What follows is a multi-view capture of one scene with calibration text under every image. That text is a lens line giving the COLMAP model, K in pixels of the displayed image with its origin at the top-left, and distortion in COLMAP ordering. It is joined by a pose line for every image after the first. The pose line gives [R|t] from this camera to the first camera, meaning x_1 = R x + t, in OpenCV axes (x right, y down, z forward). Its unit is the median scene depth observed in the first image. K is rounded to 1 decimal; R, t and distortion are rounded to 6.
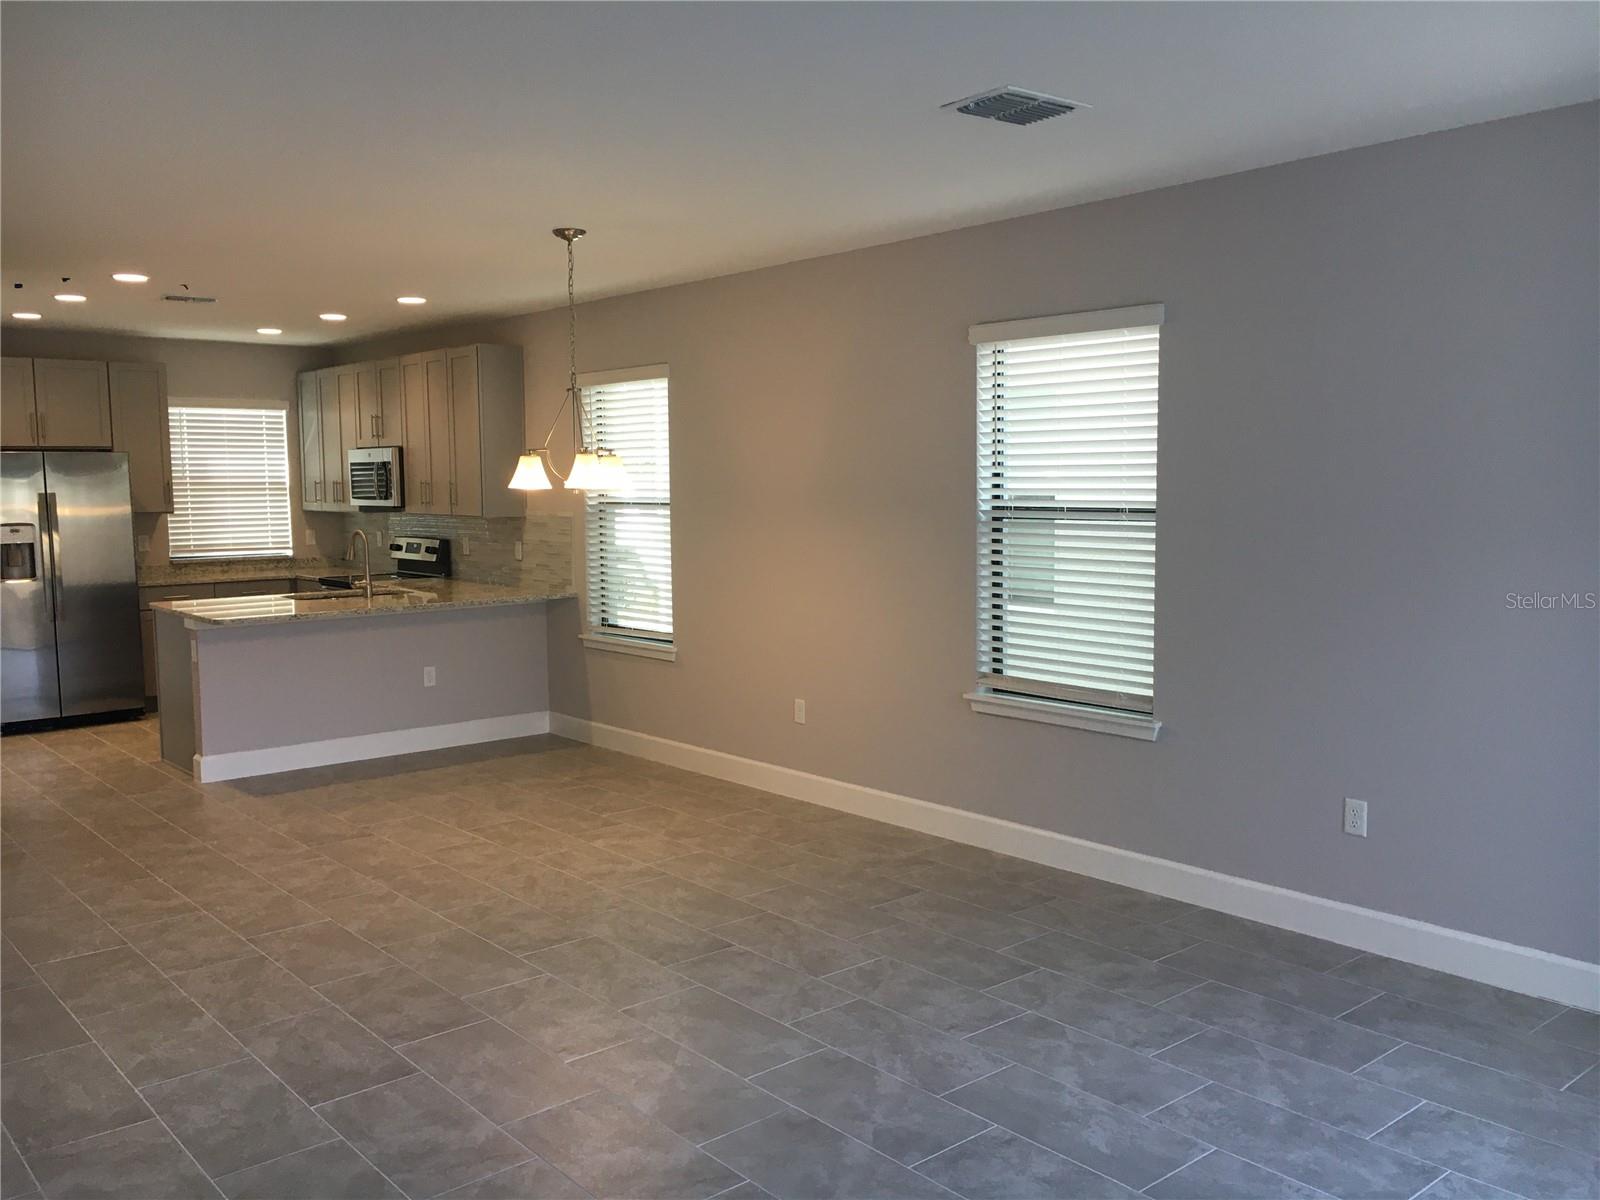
lens RADIAL K [[1365.4, 0, 804.4], [0, 1365.4, 610.7], [0, 0, 1]] dist [0.067142, -0.084416]
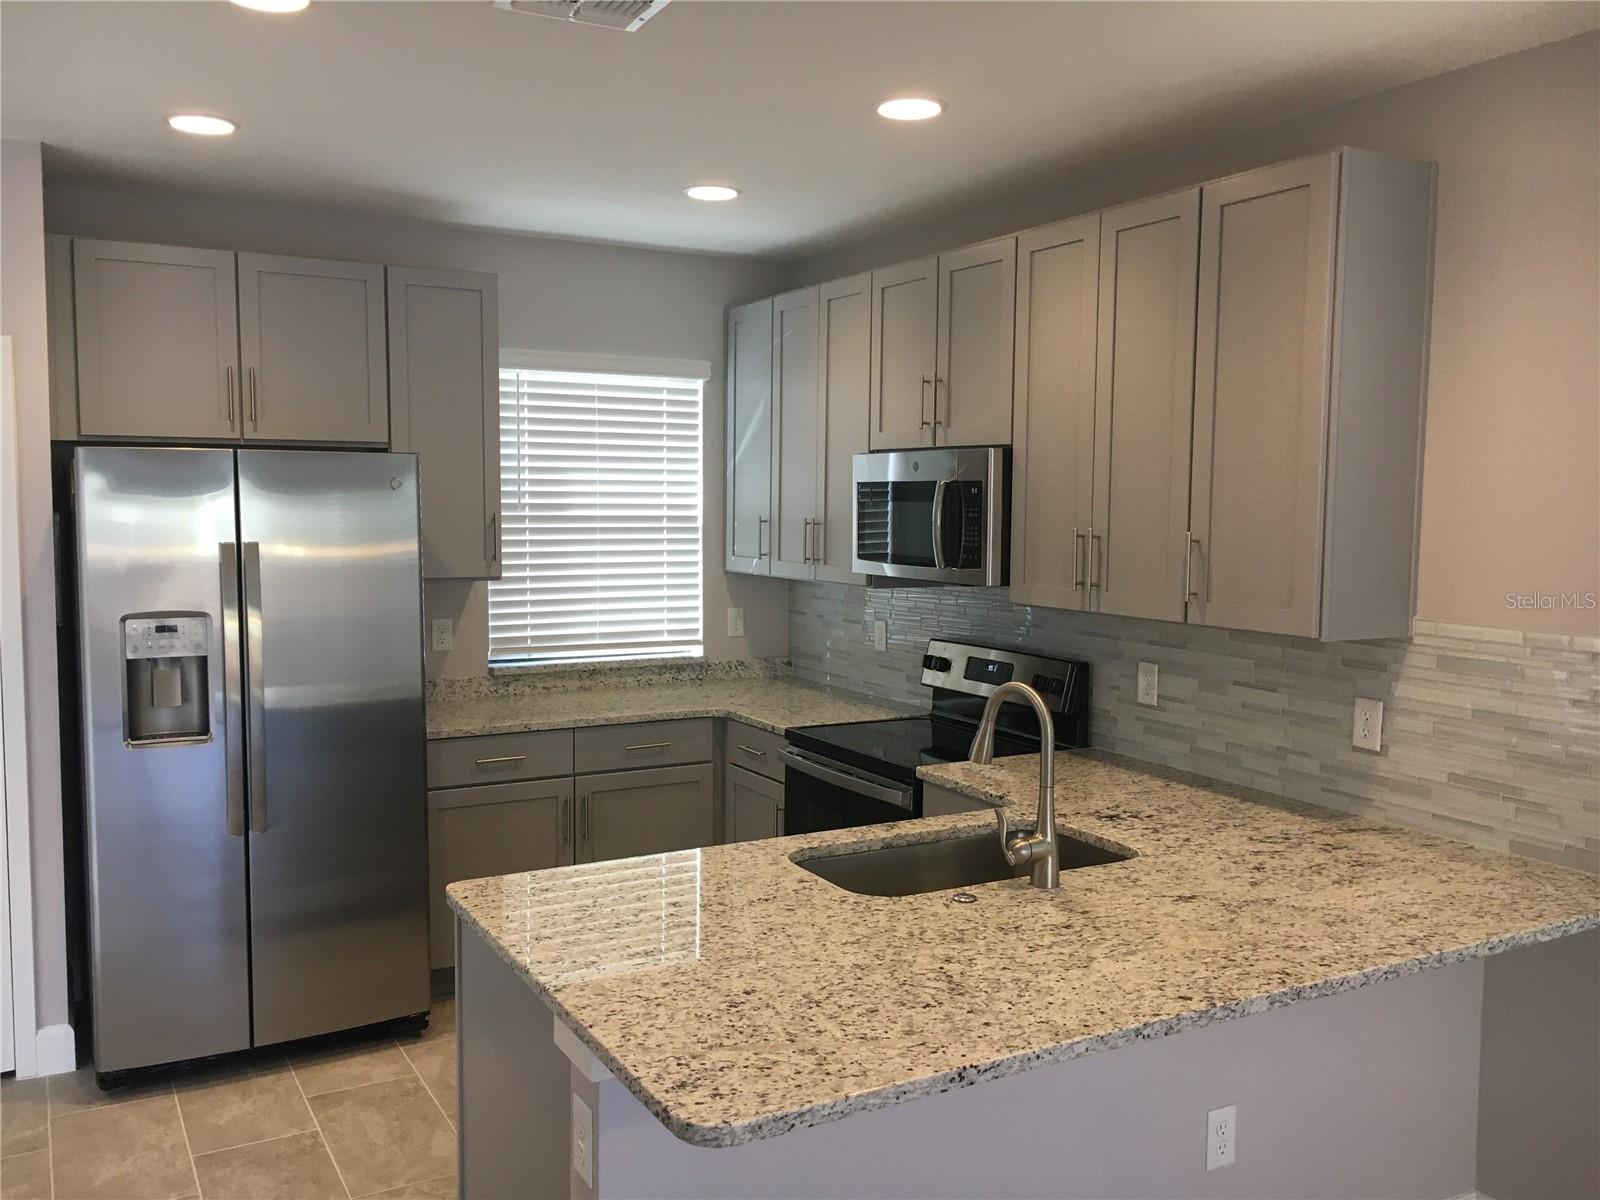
lens RADIAL K [[1365.4, 0, 791.4], [0, 1365.4, 600.3], [0, 0, 1]] dist [0.067142, -0.084416]
pose [[0.980260, 0.032602, -0.195006, -0.286517], [-0.036615, 0.999185, -0.017008, -0.064847], [0.194292, 0.023813, 0.980655, 0.596692]]
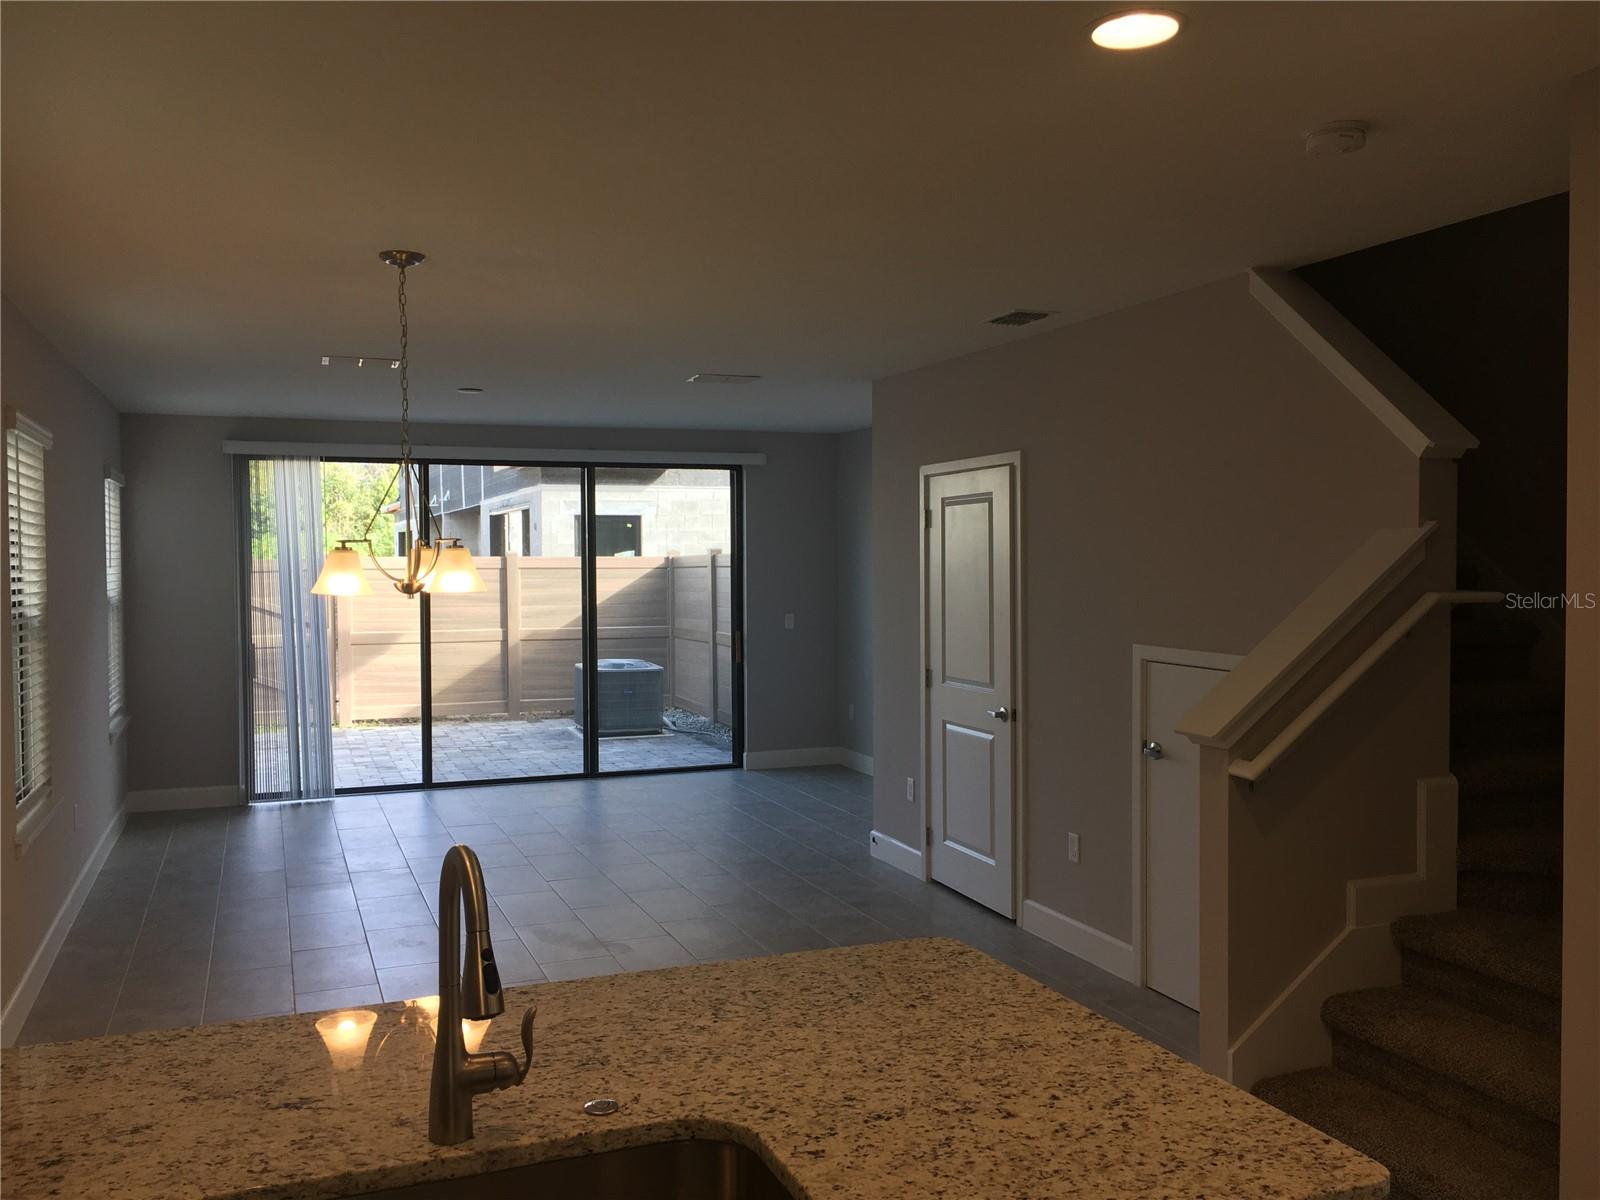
lens RADIAL K [[1365.4, 0, 792.0], [0, 1365.4, 596.0], [0, 0, 1]] dist [0.067142, -0.084416]
pose [[-0.943174, 0.009932, 0.332151, -0.406241], [0.050778, 0.992122, 0.114524, -0.108733], [-0.328397, 0.124882, -0.936248, 1.081739]]
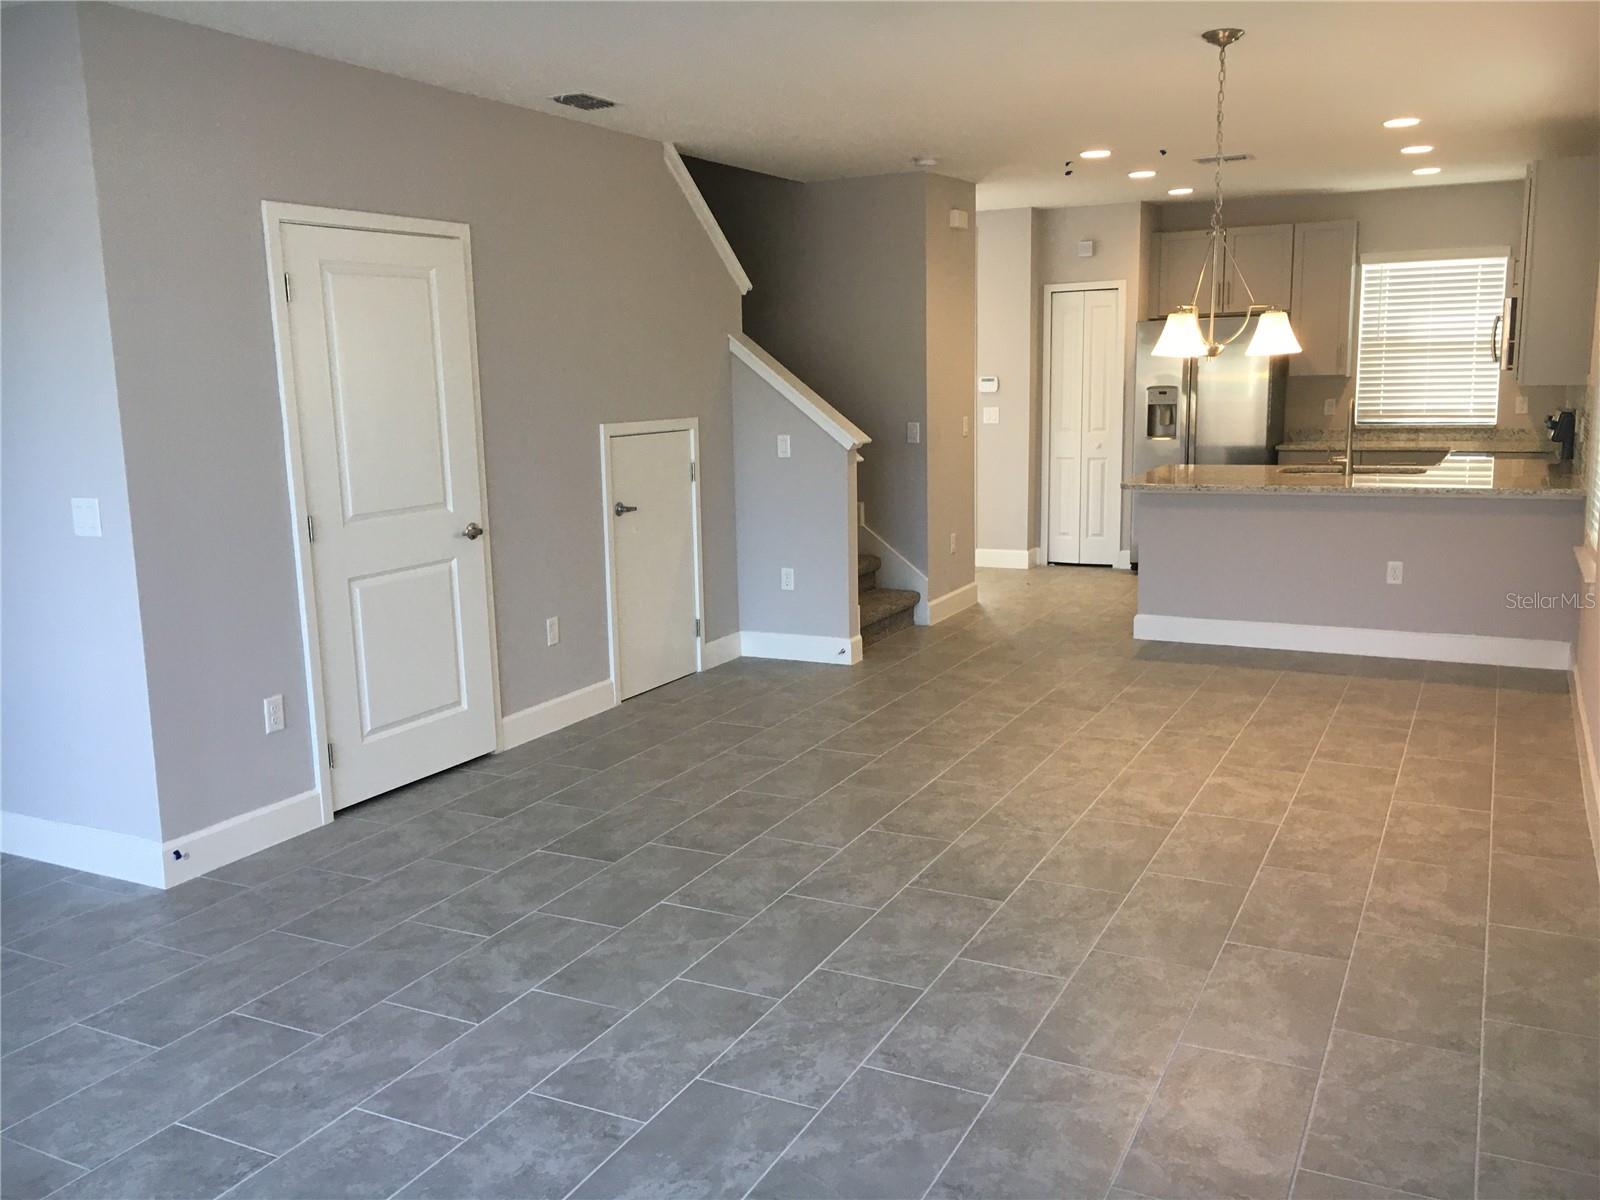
lens RADIAL K [[1365.4, 0, 774.7], [0, 1365.4, 618.0], [0, 0, 1]] dist [0.067142, -0.084416]
pose [[0.372734, 0.172207, -0.911819, 0.342347], [-0.072129, 0.985033, 0.156550, -0.028631], [0.925131, 0.007417, 0.379577, 0.285928]]
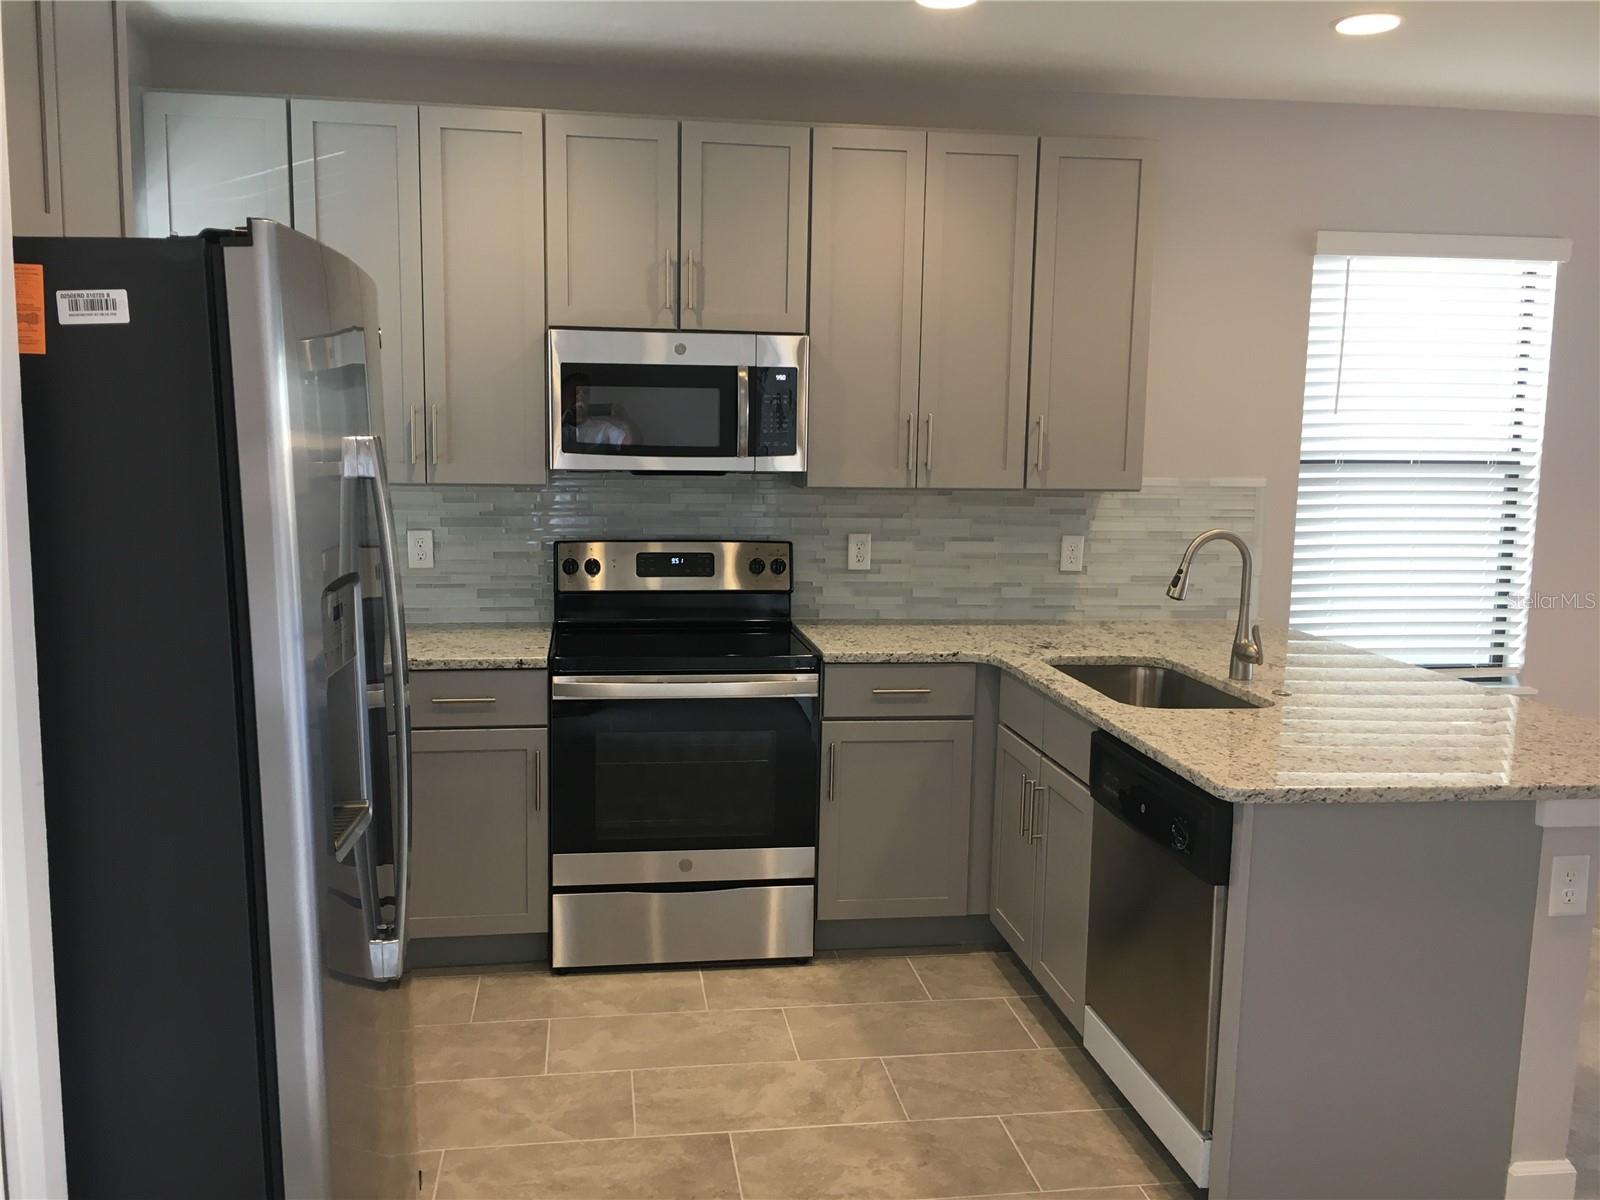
lens RADIAL K [[1365.4, 0, 799.9], [0, 1365.4, 600.6], [0, 0, 1]] dist [0.067142, -0.084416]
pose [[0.536601, -0.095477, 0.838418, -0.694167], [0.063313, 0.995333, 0.072825, -0.069939], [-0.841458, 0.014004, 0.540141, 0.796908]]
